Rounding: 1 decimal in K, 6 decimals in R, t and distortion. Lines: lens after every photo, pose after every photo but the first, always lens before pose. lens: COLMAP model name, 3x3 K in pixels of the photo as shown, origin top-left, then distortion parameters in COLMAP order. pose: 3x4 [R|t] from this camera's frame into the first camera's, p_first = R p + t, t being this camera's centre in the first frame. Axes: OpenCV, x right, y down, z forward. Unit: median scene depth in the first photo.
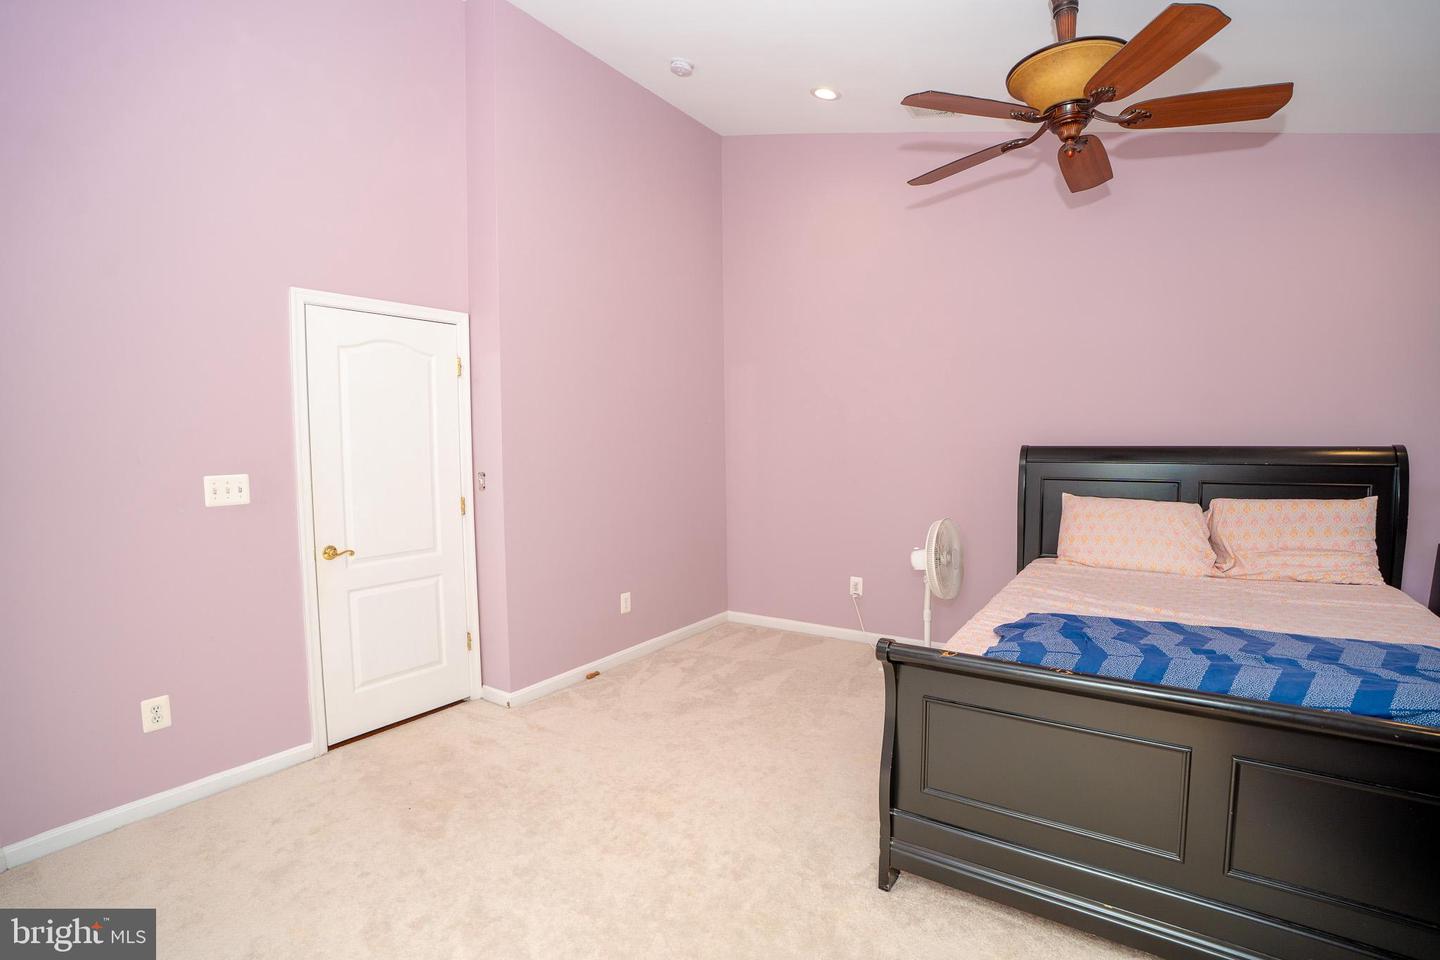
lens RADIAL K [[660.5, 0, 720.0], [0, 660.5, 480.0], [0, 0, 1]] dist [-0.075744, 0.023738]
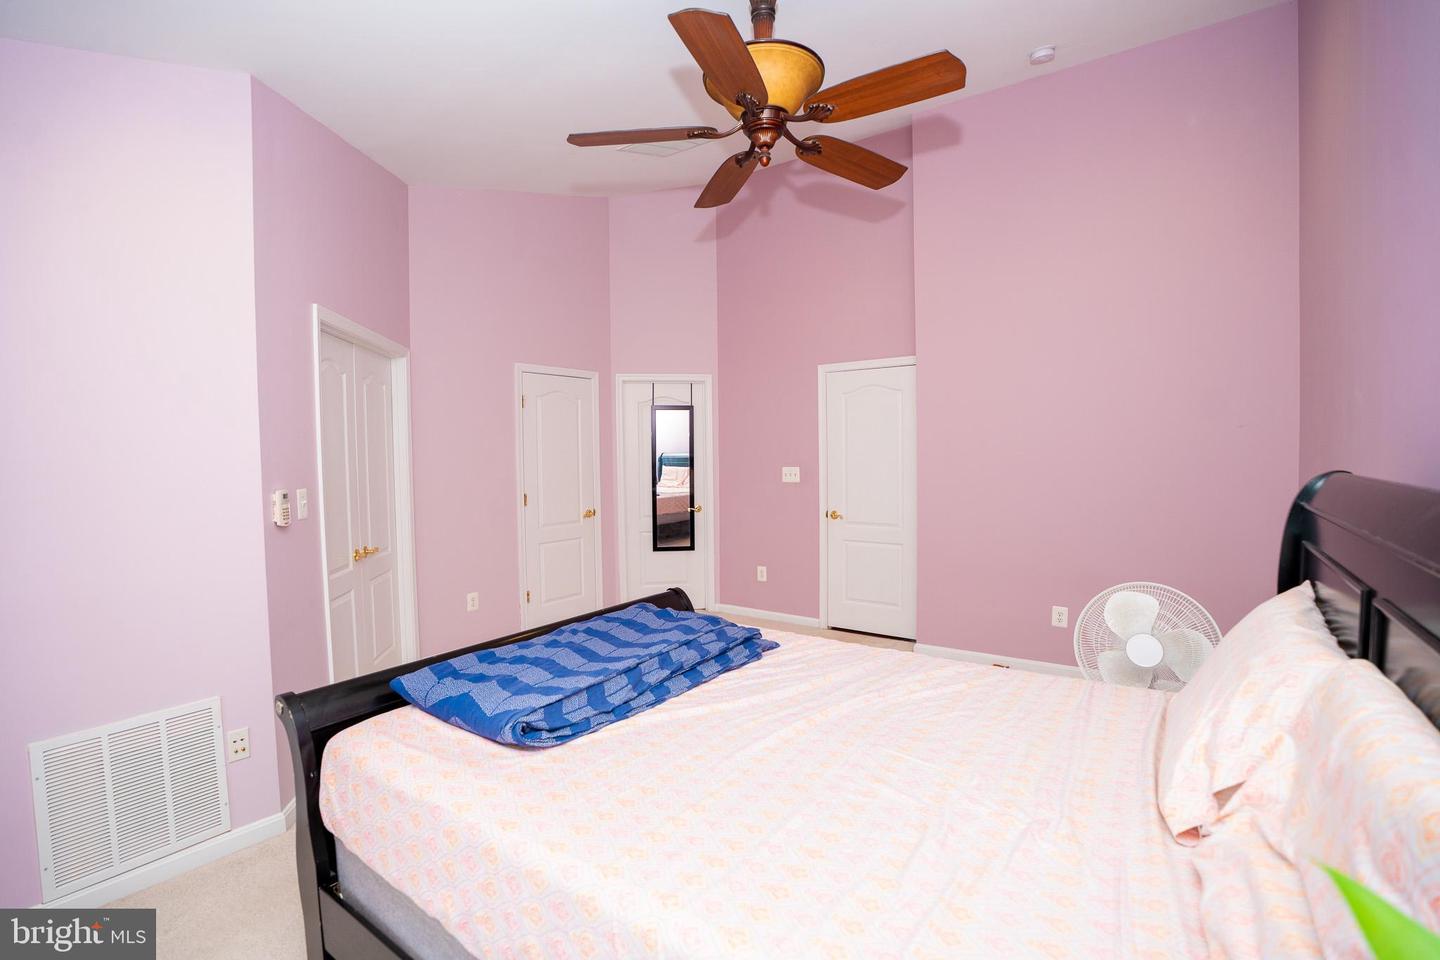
lens RADIAL K [[664.4, 0, 726.3], [0, 664.4, 480.9], [0, 0, 1]] dist [-0.053226, 0.000450]
pose [[-0.007870, 0.058117, -0.998279, 1.281010], [-0.042309, 0.997396, 0.058399, -0.076552], [0.999074, 0.042696, -0.005391, 0.789509]]
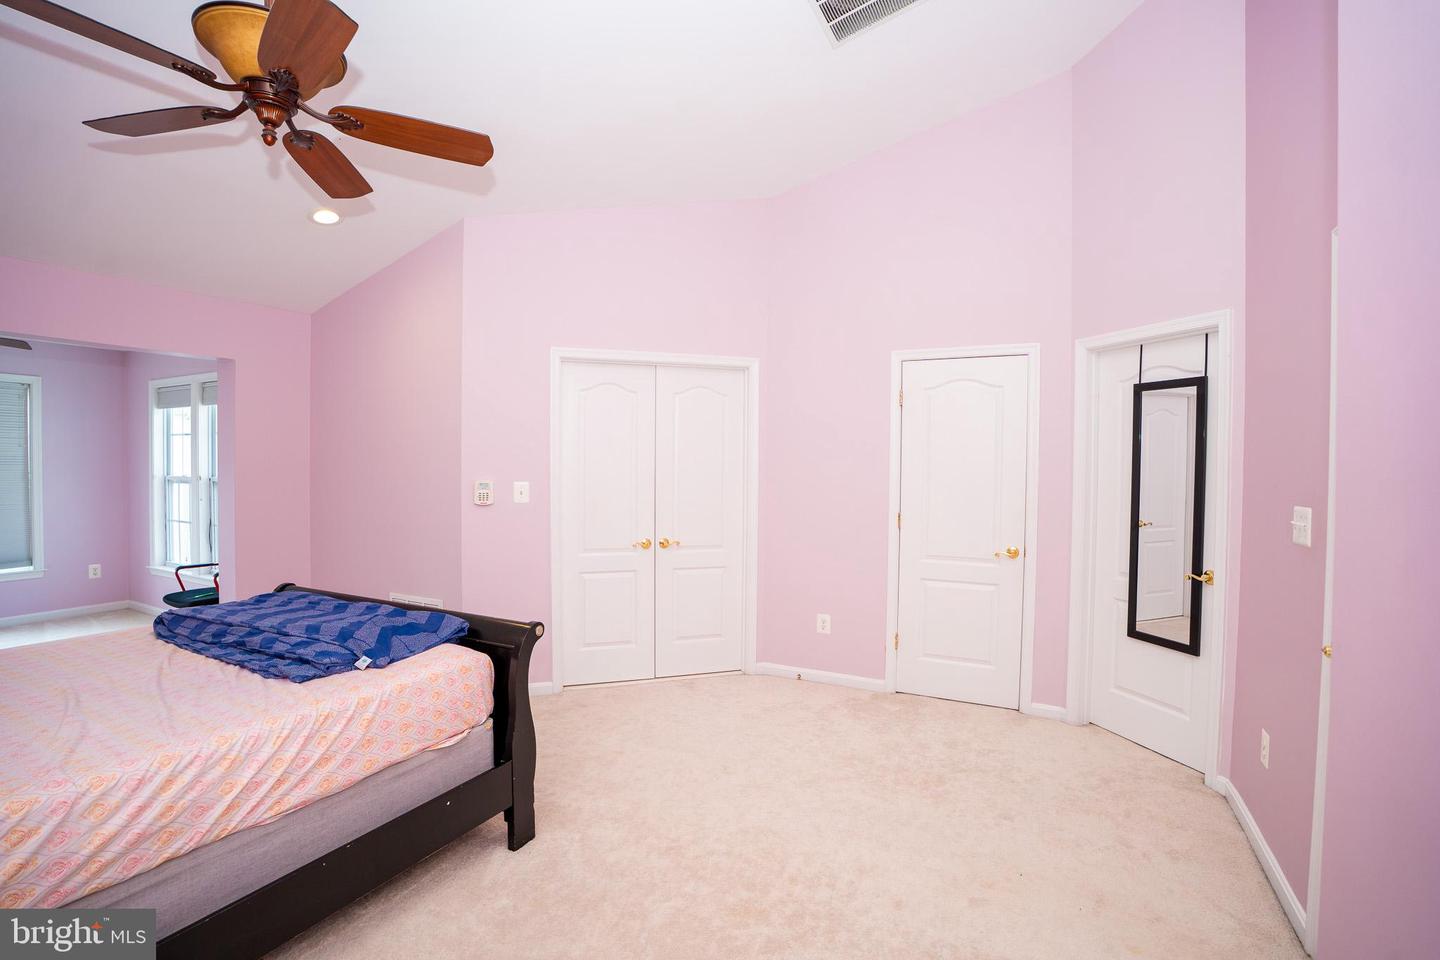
lens RADIAL K [[660.5, 0, 720.0], [0, 660.5, 480.0], [0, 0, 1]] dist [-0.075744, 0.023738]
pose [[-0.988209, 0.011216, -0.152699, 0.067301], [-0.001117, 0.996759, 0.080443, -0.102996], [0.153106, 0.079665, -0.984993, 1.617416]]
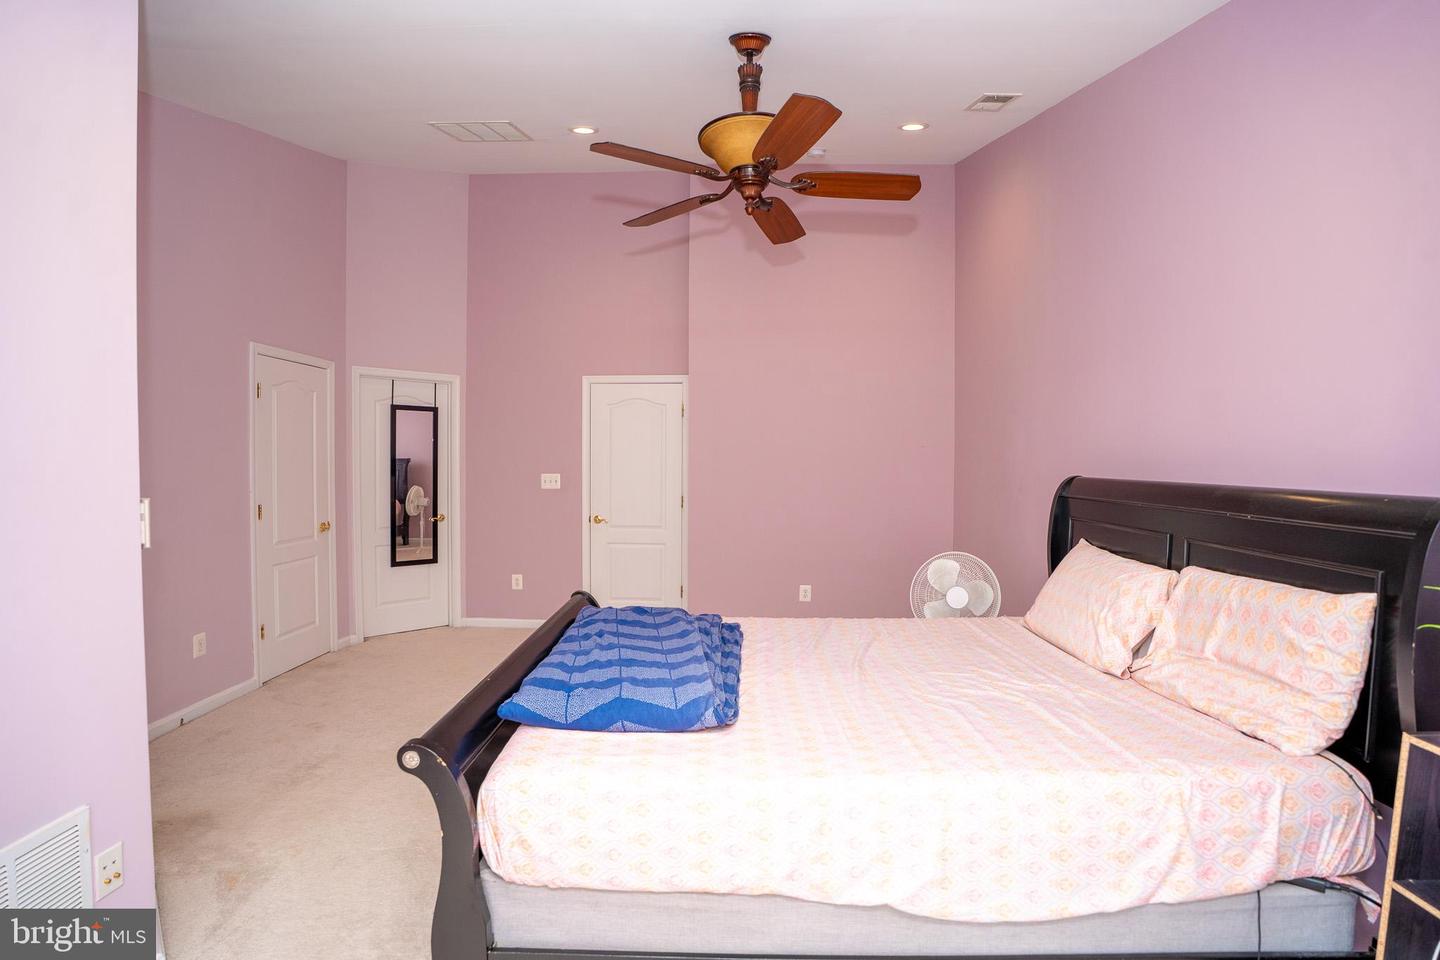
lens RADIAL K [[660.5, 0, 720.0], [0, 660.5, 480.0], [0, 0, 1]] dist [-0.075744, 0.023738]
pose [[0.562424, 0.043315, -0.825714, 1.222996], [-0.060086, 0.998128, 0.011433, -0.043898], [0.824663, 0.043184, 0.563973, 0.257882]]
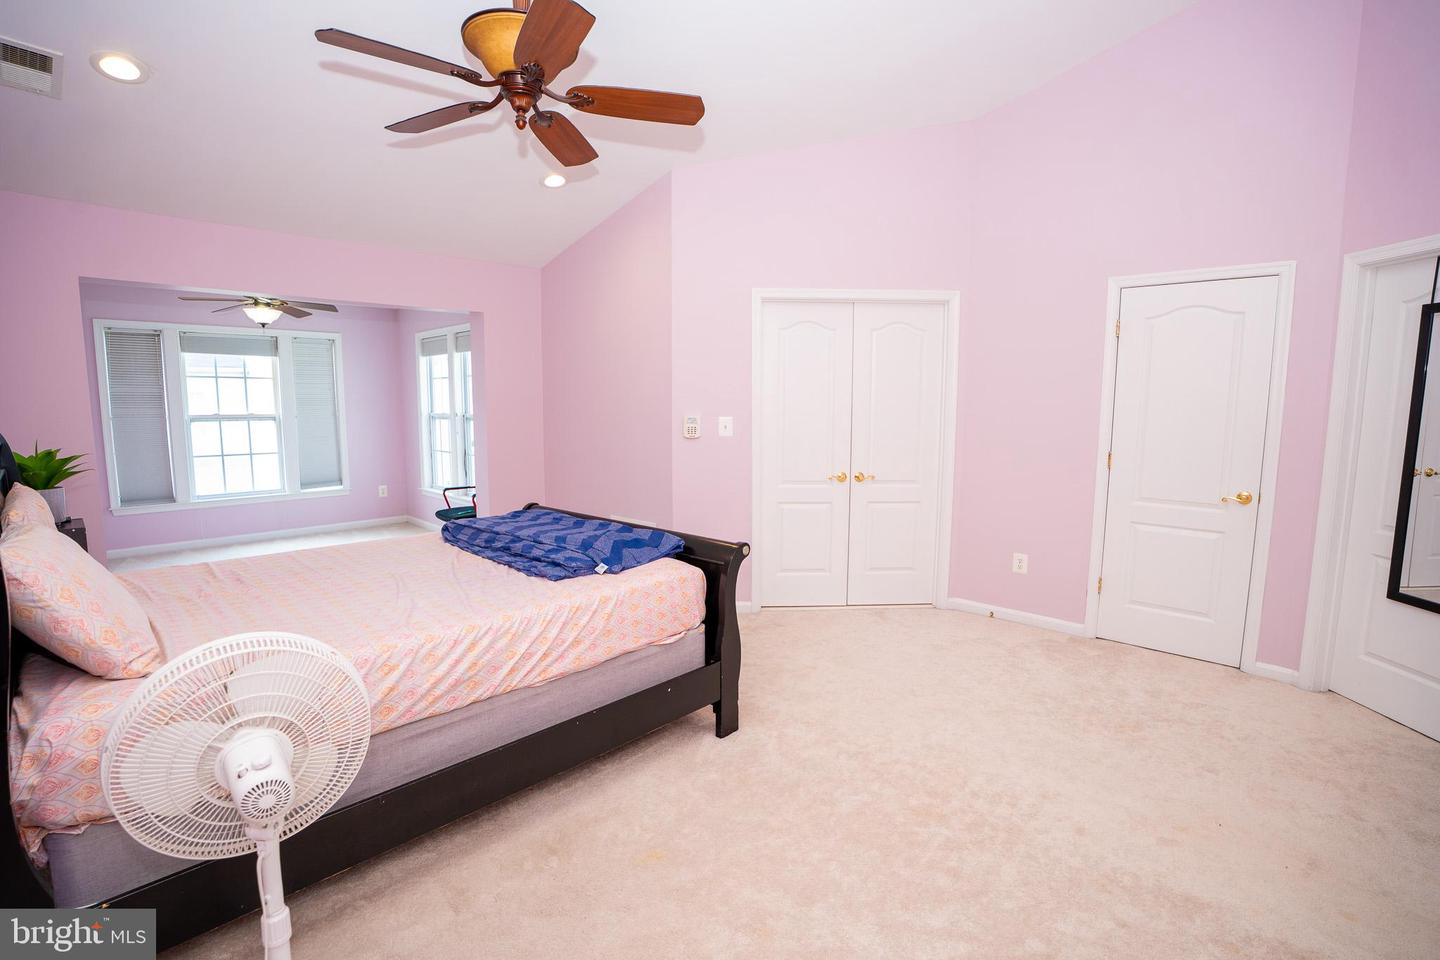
lens RADIAL K [[652.4, 0, 719.7], [0, 652.4, 478.3], [0, 0, 1]] dist [-0.076875, 0.021701]
pose [[-0.990330, -0.002793, 0.138706, 0.078660], [0.021254, 0.984941, 0.171577, -0.104912], [-0.137096, 0.172866, -0.975357, 1.671080]]
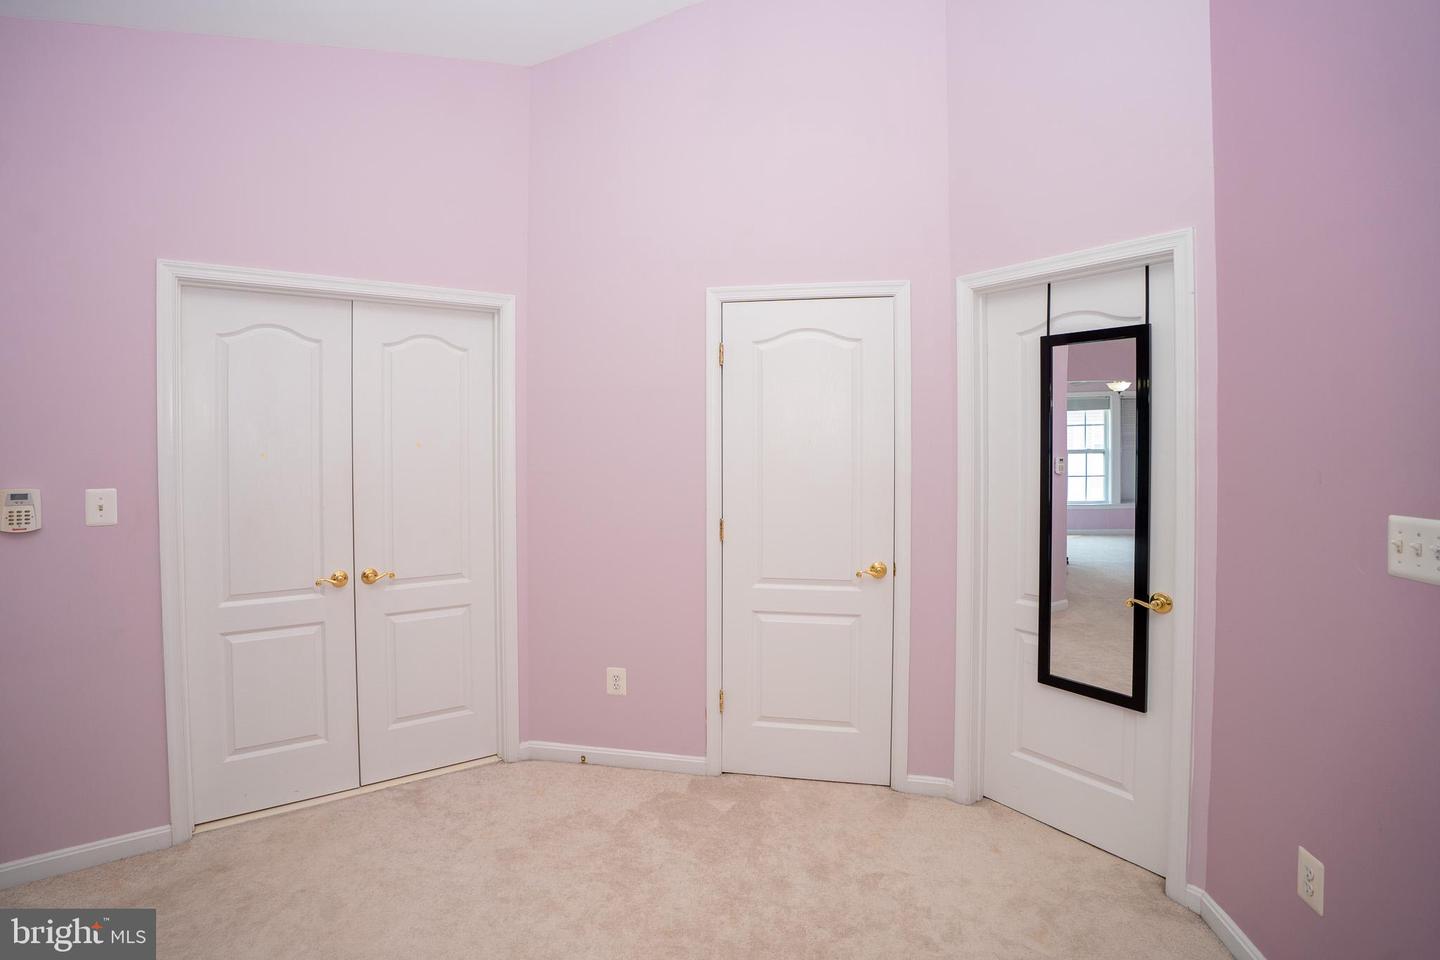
lens RADIAL K [[700.5, 0, 689.2], [0, 700.5, 472.0], [0, 0, 1]] dist [-0.037906, 0.000275]
pose [[-0.905607, 0.035171, -0.422657, -0.048480], [-0.004823, 0.995637, 0.093185, -0.087436], [0.424090, 0.086428, -0.901487, 1.188973]]
